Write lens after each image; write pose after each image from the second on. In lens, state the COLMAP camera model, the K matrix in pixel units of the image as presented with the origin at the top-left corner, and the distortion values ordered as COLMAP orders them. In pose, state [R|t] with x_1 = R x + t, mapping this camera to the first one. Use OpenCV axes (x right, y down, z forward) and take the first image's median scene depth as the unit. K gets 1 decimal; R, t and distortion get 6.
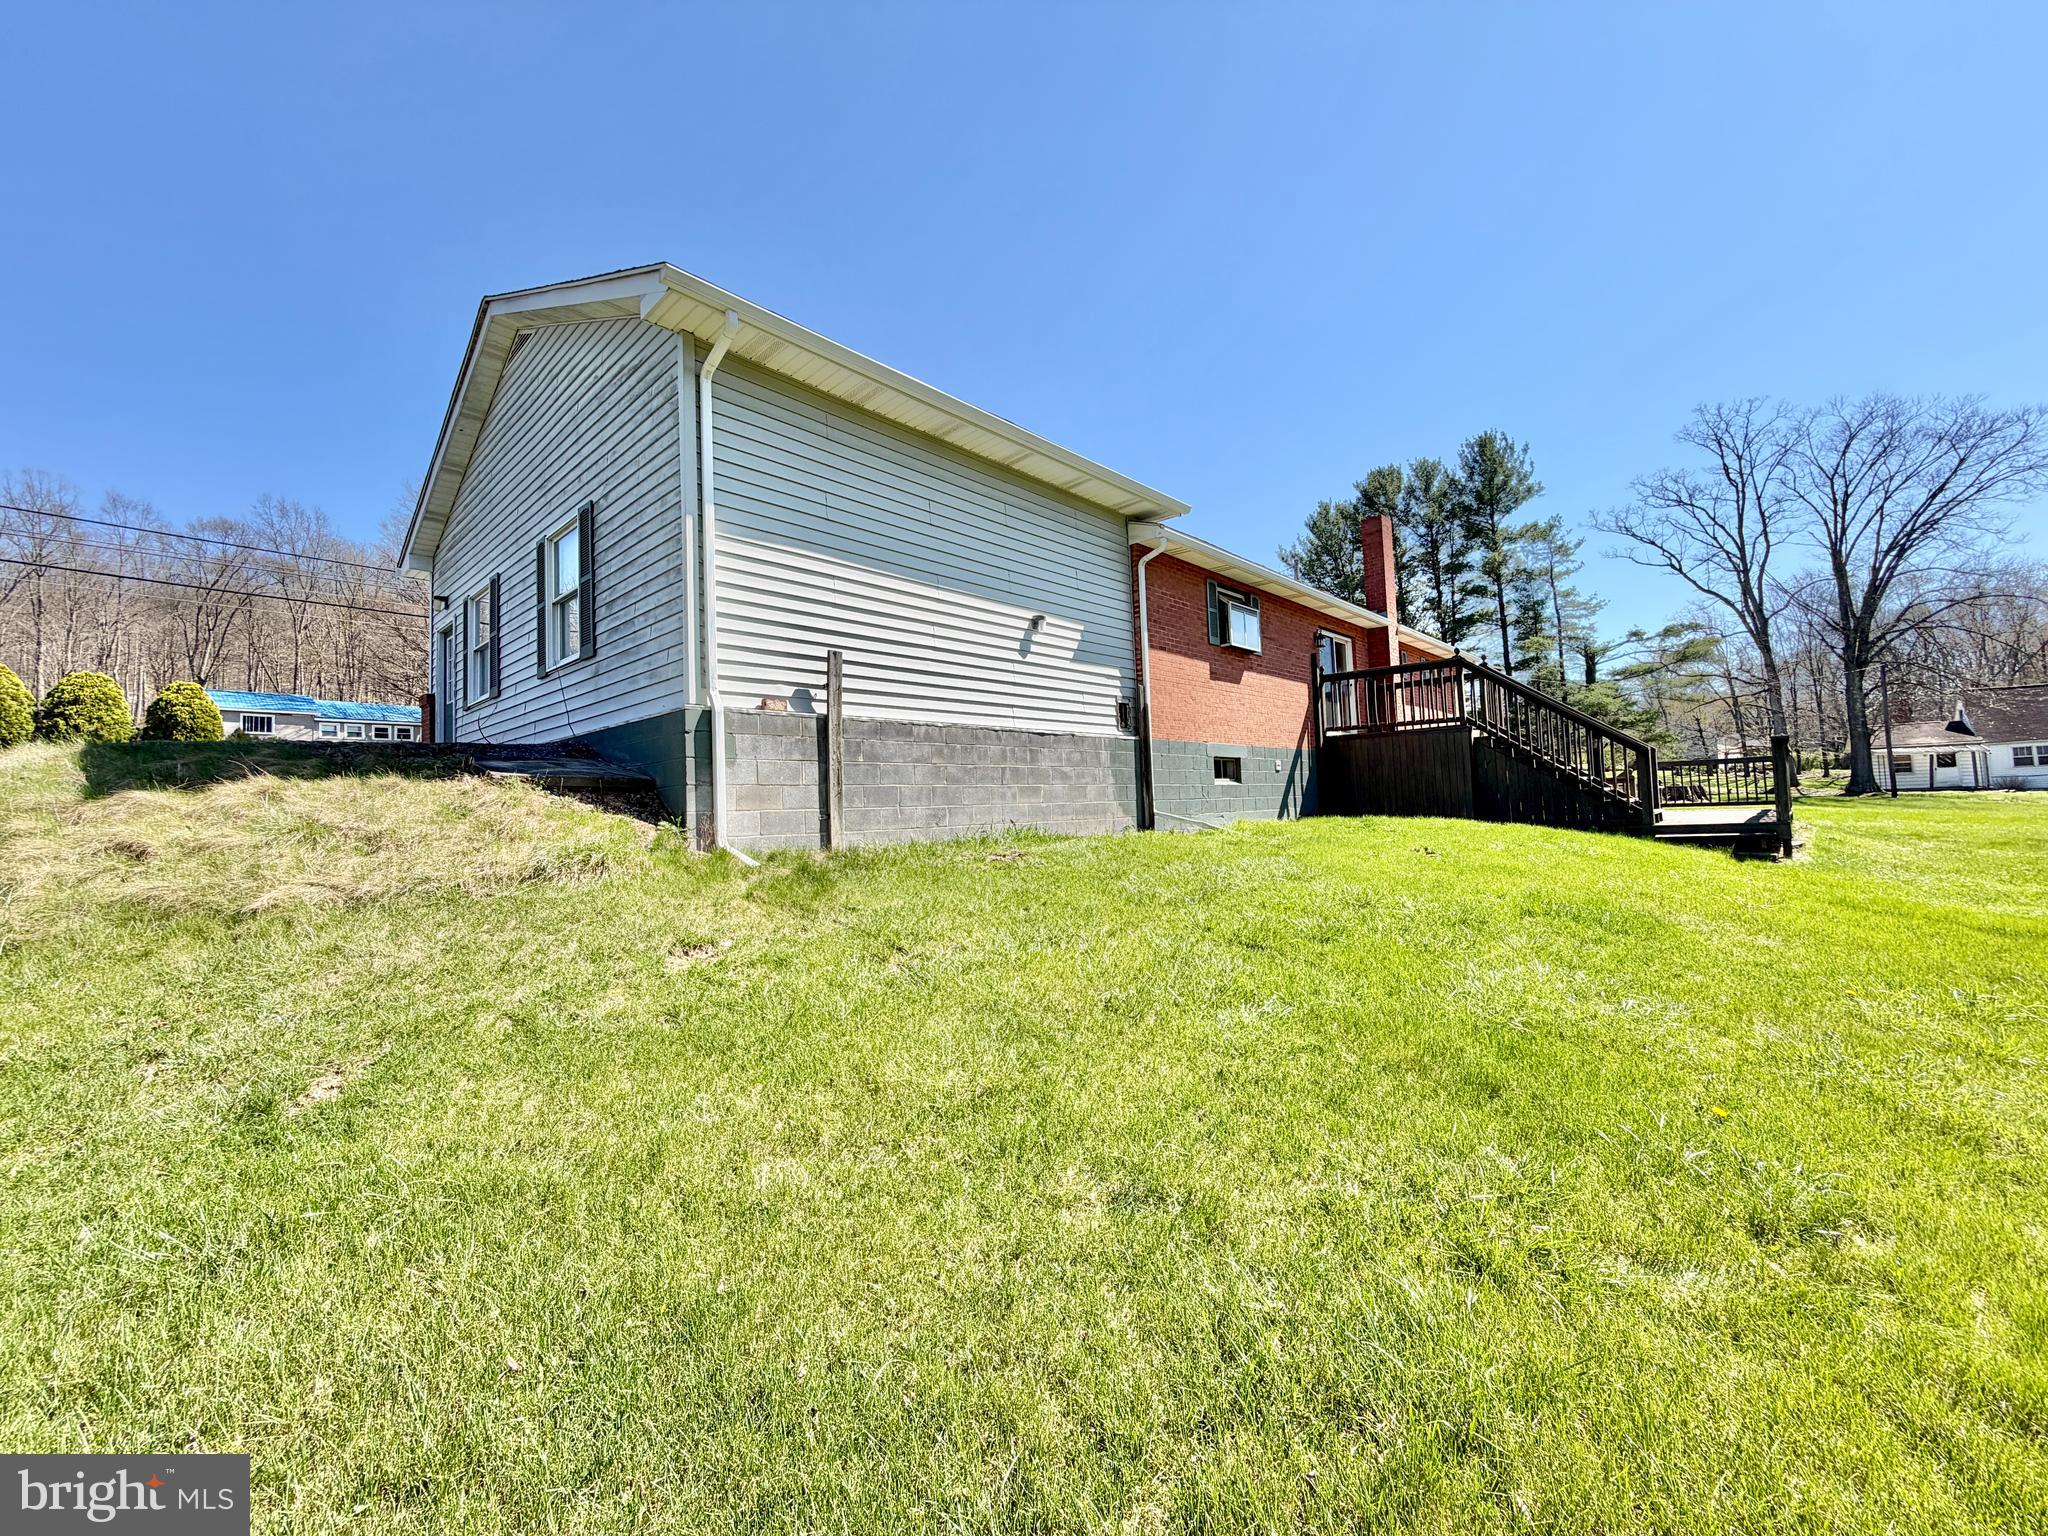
lens RADIAL K [[837.7, 0, 1018.3], [0, 837.7, 765.6], [0, 0, 1]] dist [0.000732, -0.000046]
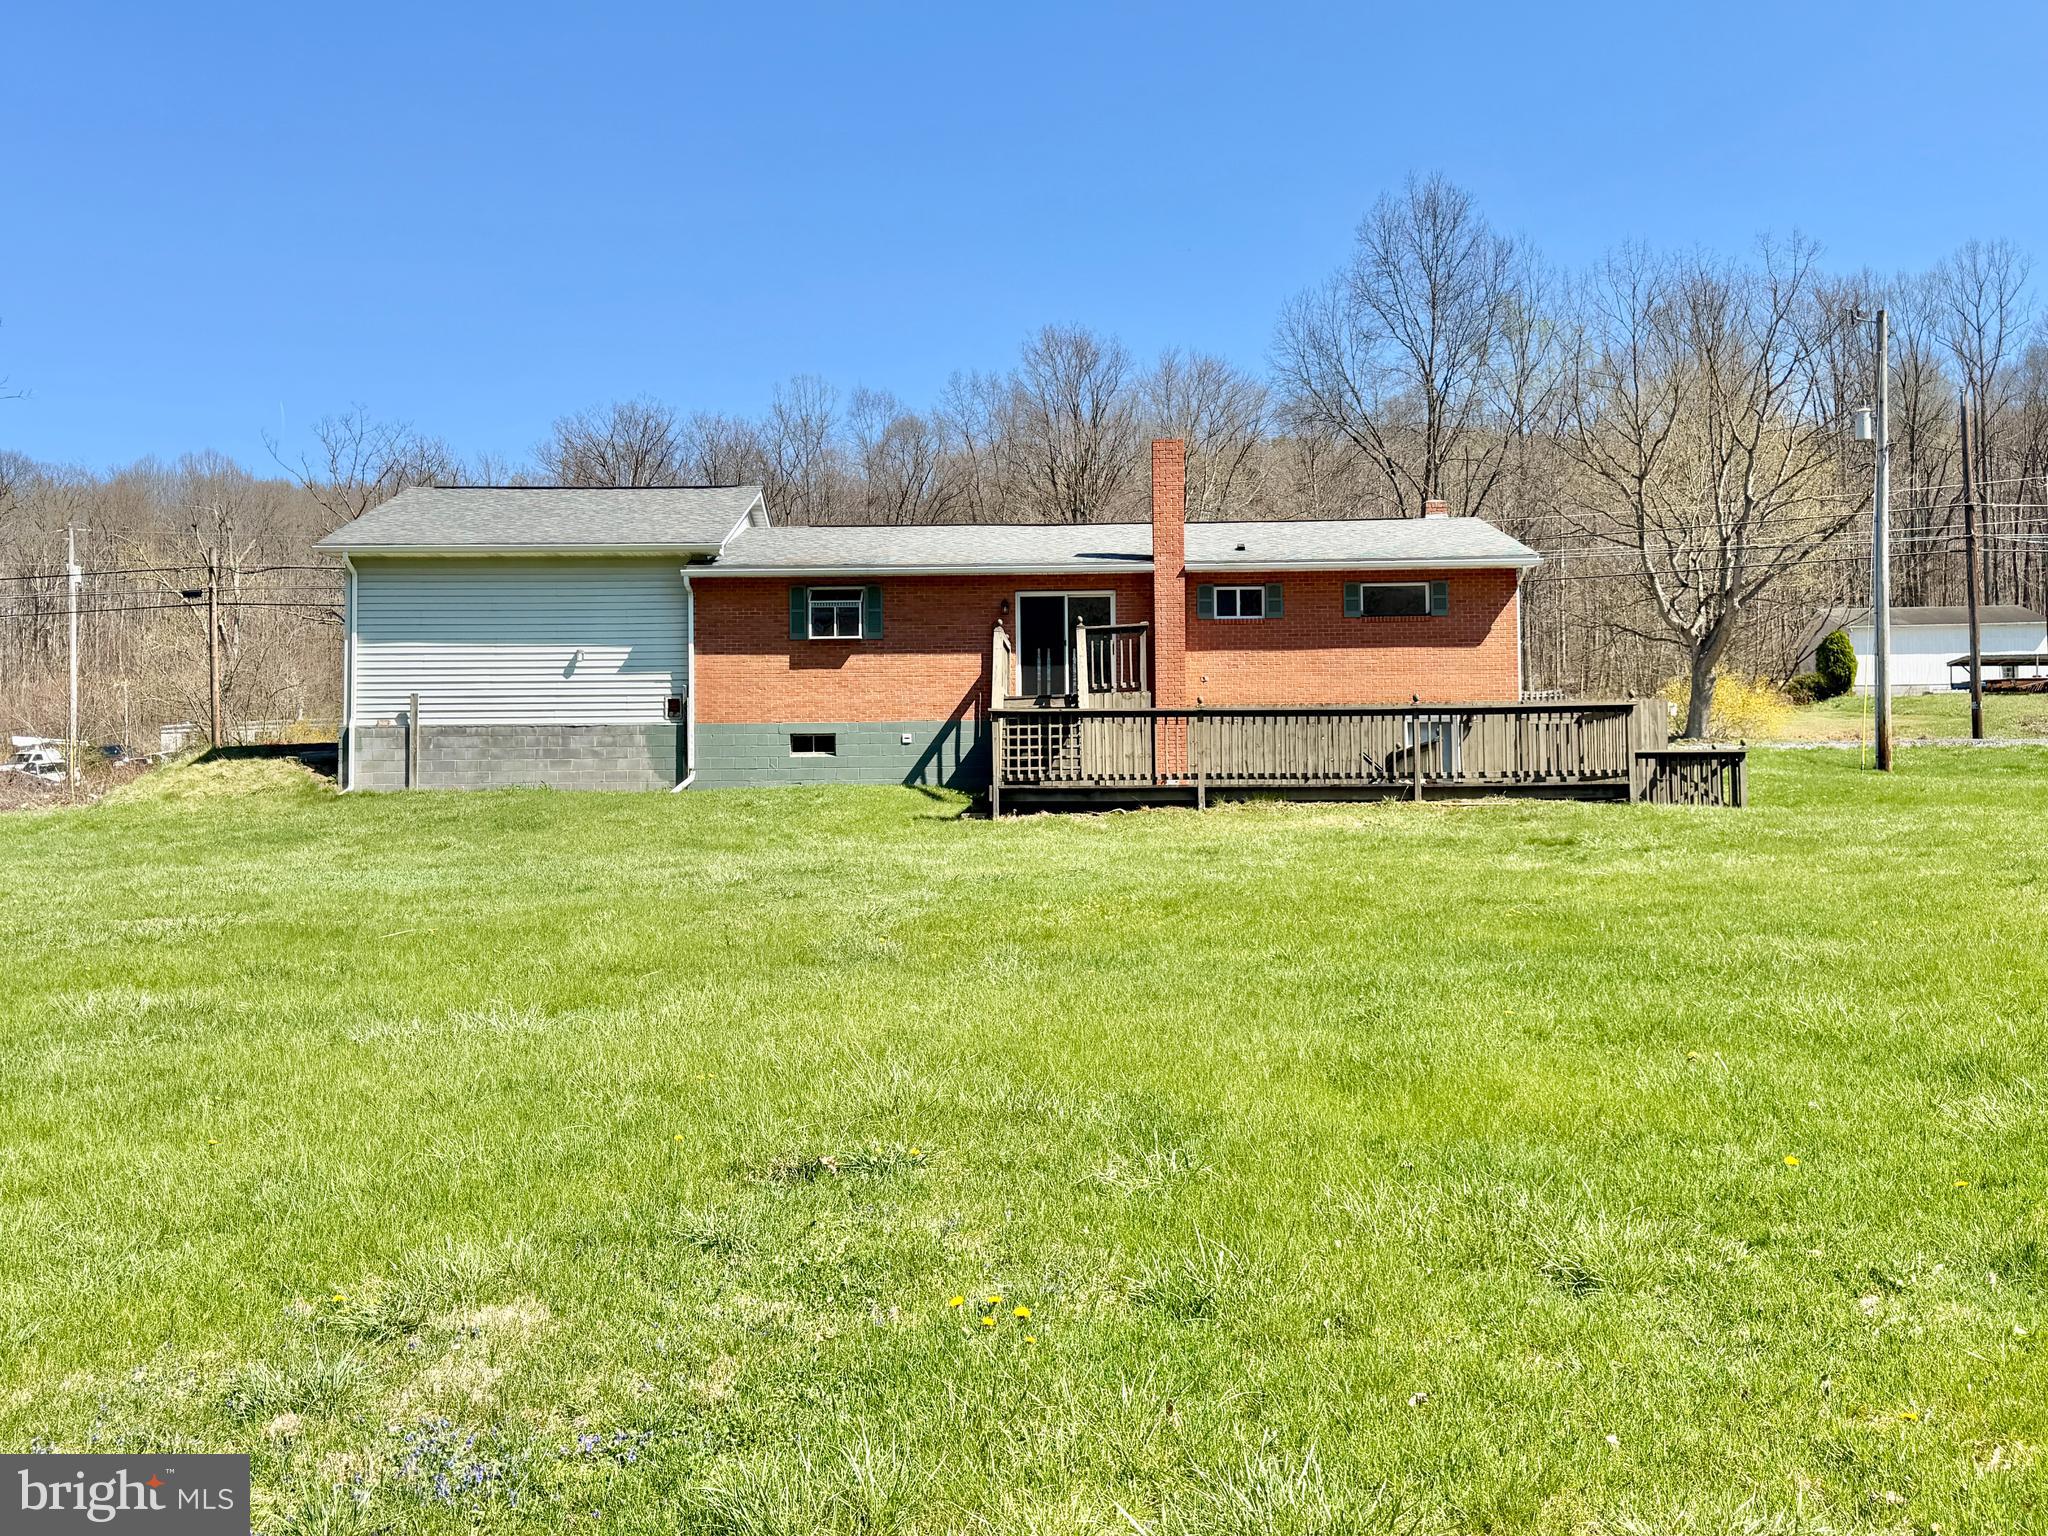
lens RADIAL K [[1834.4, 0, 1025.2], [0, 1834.4, 775.4], [0, 0, 1]] dist [0.018111, 0.002450]
pose [[0.677370, -0.003872, -0.735632, 3.110646], [0.025652, 0.999502, 0.018360, 0.011741], [0.735195, -0.031307, 0.677132, -0.700816]]
